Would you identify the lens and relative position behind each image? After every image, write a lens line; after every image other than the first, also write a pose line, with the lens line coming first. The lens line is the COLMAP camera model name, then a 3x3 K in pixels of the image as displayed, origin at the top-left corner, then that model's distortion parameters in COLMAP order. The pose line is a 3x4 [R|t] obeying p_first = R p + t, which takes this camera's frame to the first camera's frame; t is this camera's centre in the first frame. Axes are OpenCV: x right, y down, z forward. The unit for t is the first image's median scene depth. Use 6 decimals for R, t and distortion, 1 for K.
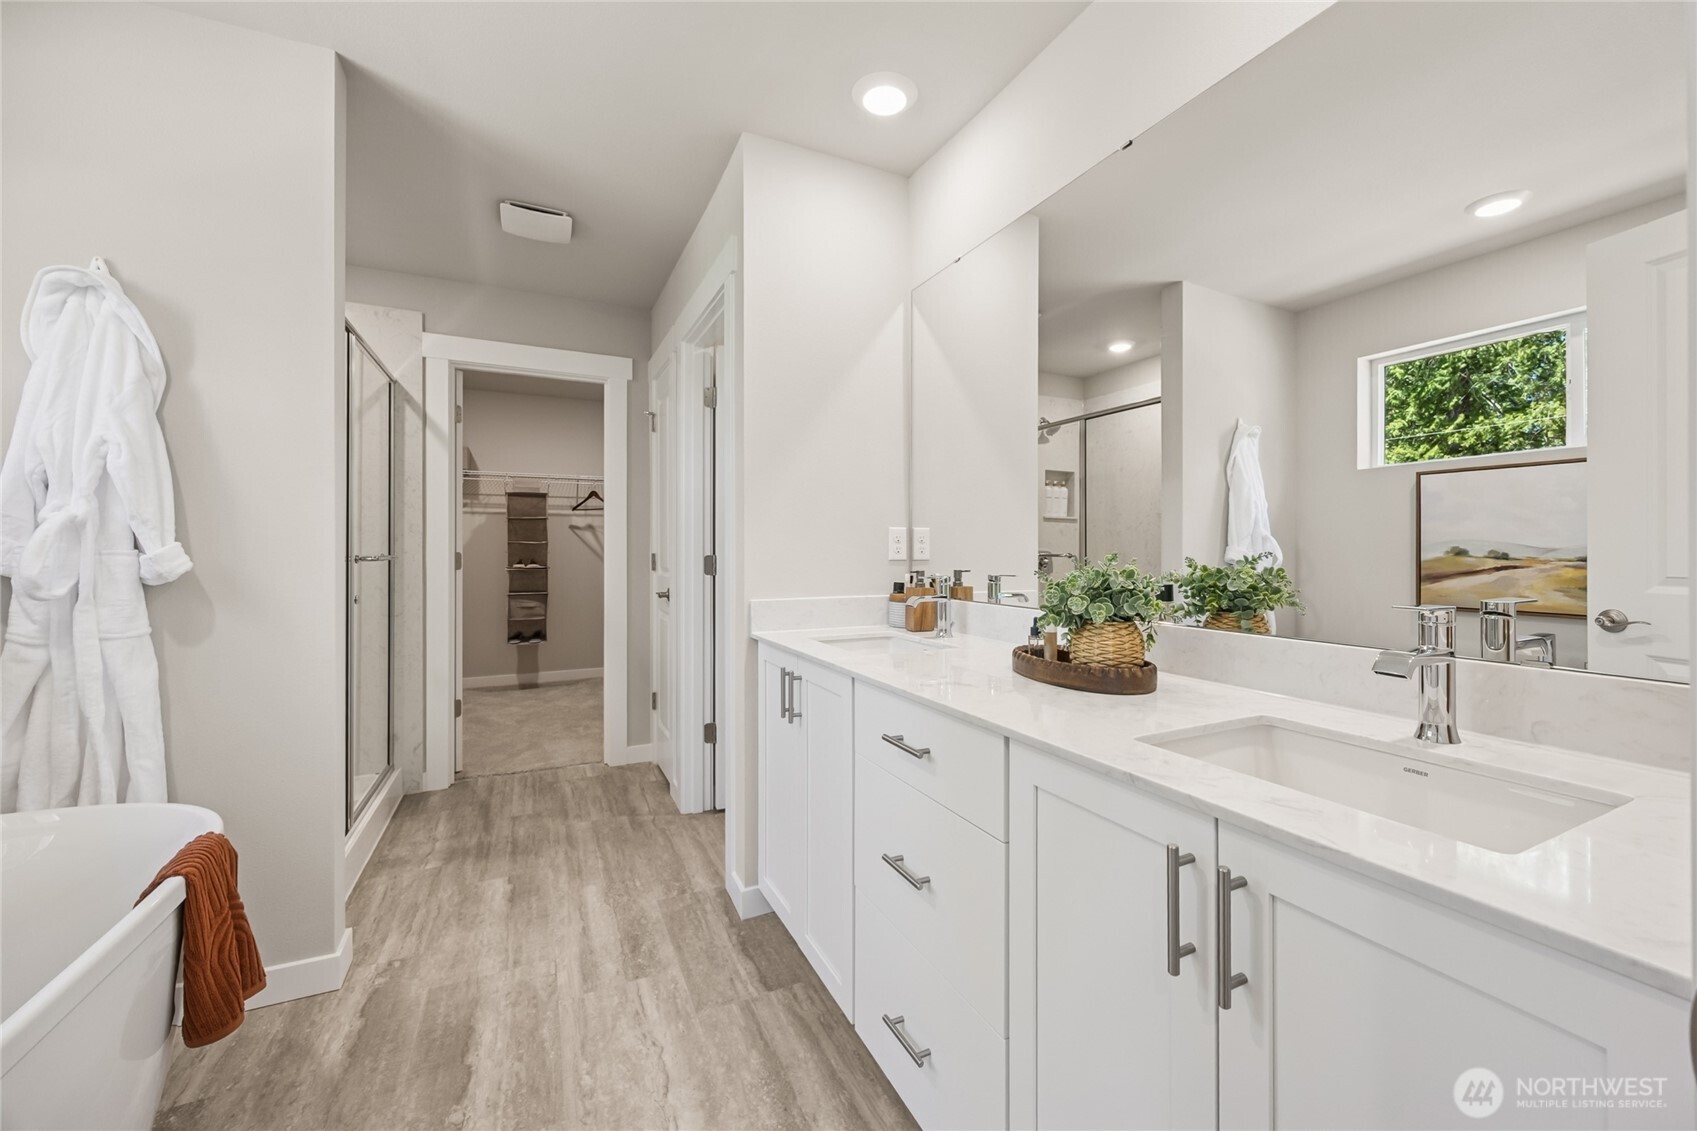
lens RADIAL K [[669.3, 0, 862.5], [0, 669.3, 552.7], [0, 0, 1]] dist [-0.001388, -0.000090]
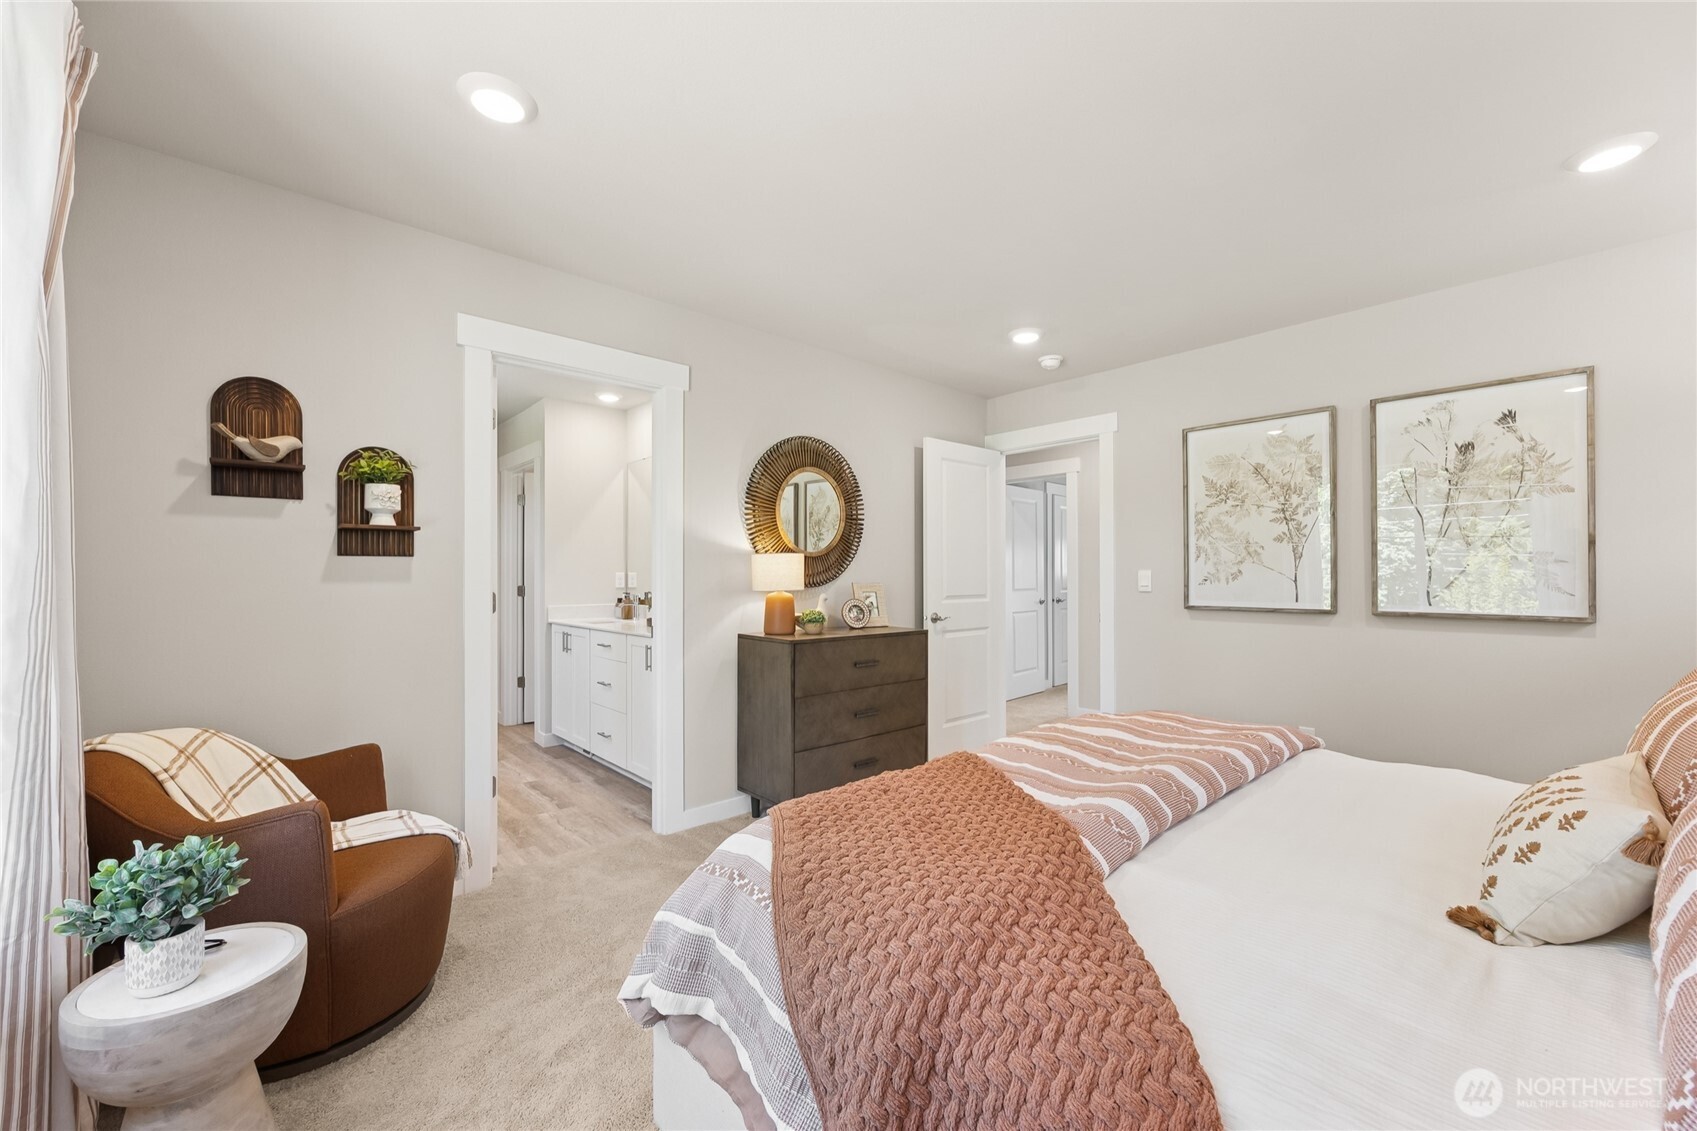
lens RADIAL K [[669.3, 0, 840.0], [0, 669.3, 573.5], [0, 0, 1]] dist [-0.001388, -0.000090]
pose [[0.963461, -0.000948, 0.267848, 0.128515], [0.002127, 0.999989, -0.004108, -0.020079], [-0.267841, 0.004528, 0.963453, -1.043202]]
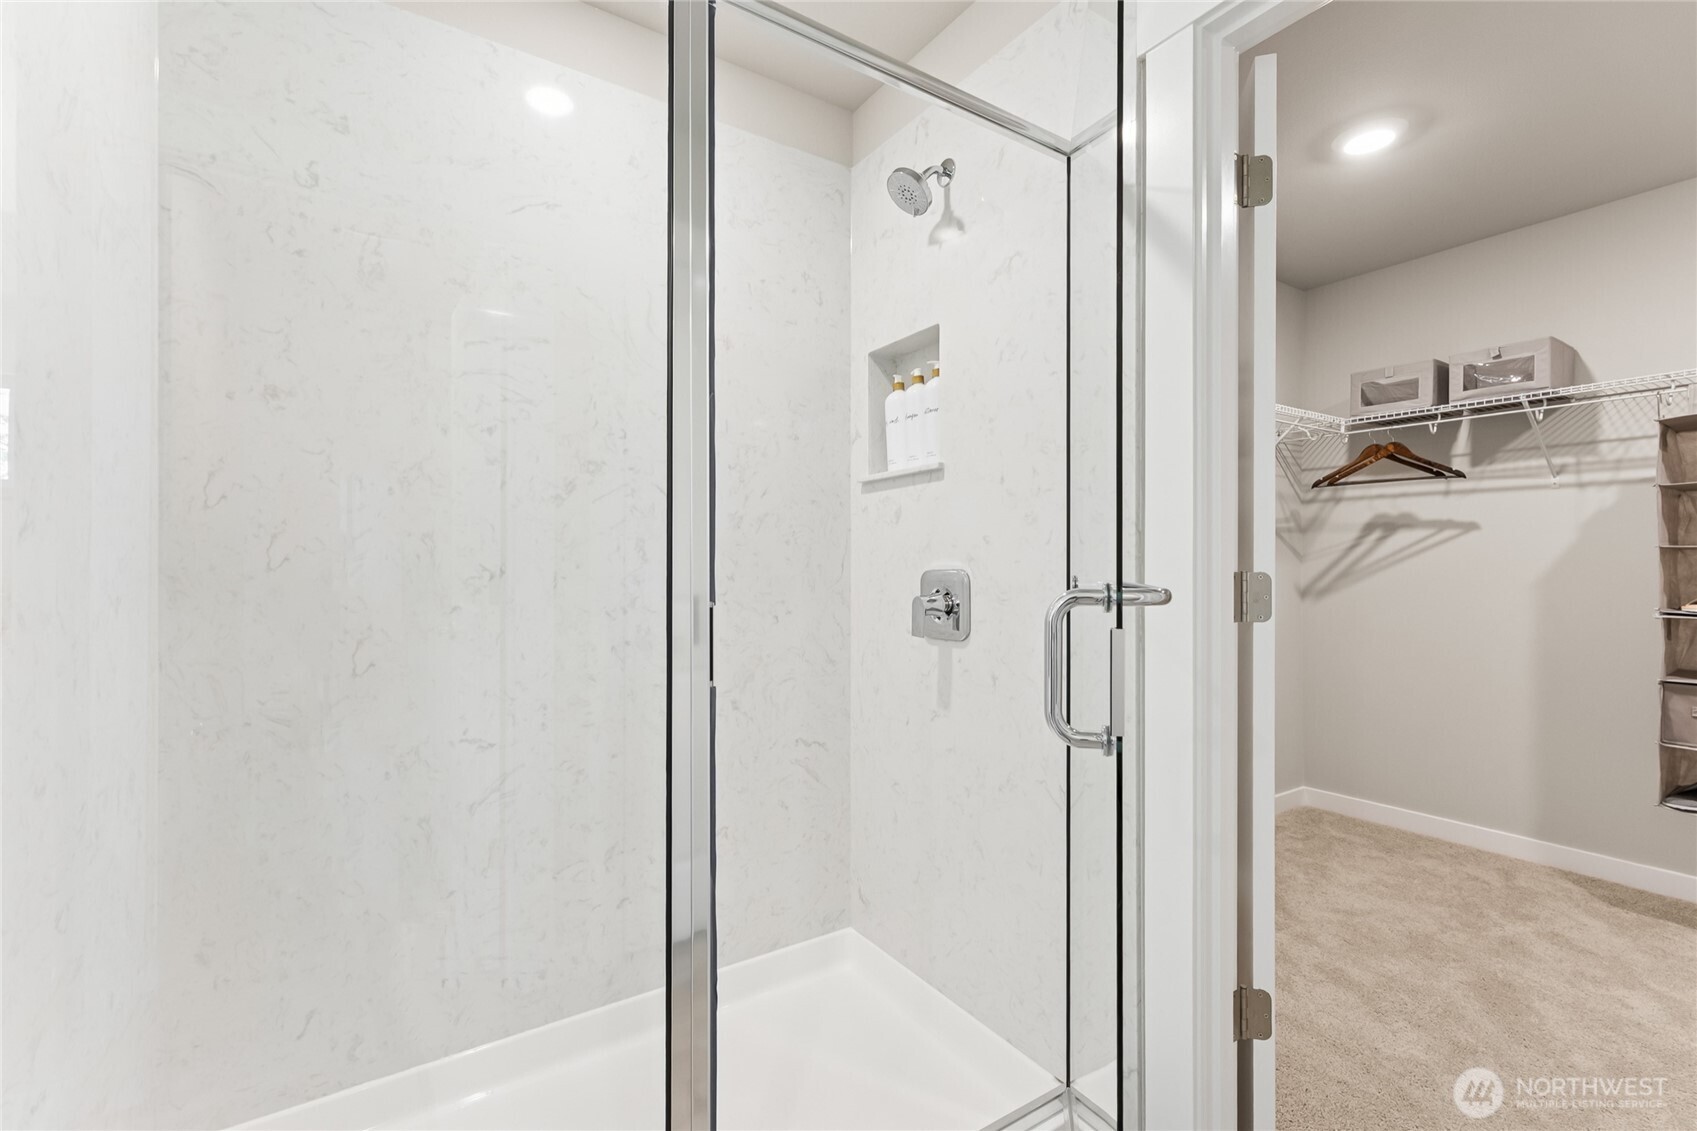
lens RADIAL K [[734.0, 0, 841.1], [0, 734.0, 567.8], [0, 0, 1]] dist [0.014874, -0.001743]
pose [[0.109431, 0.007410, -0.993967, -0.131038], [0.009533, 0.999918, 0.008504, -0.011799], [0.993949, -0.010406, 0.109352, 0.430889]]
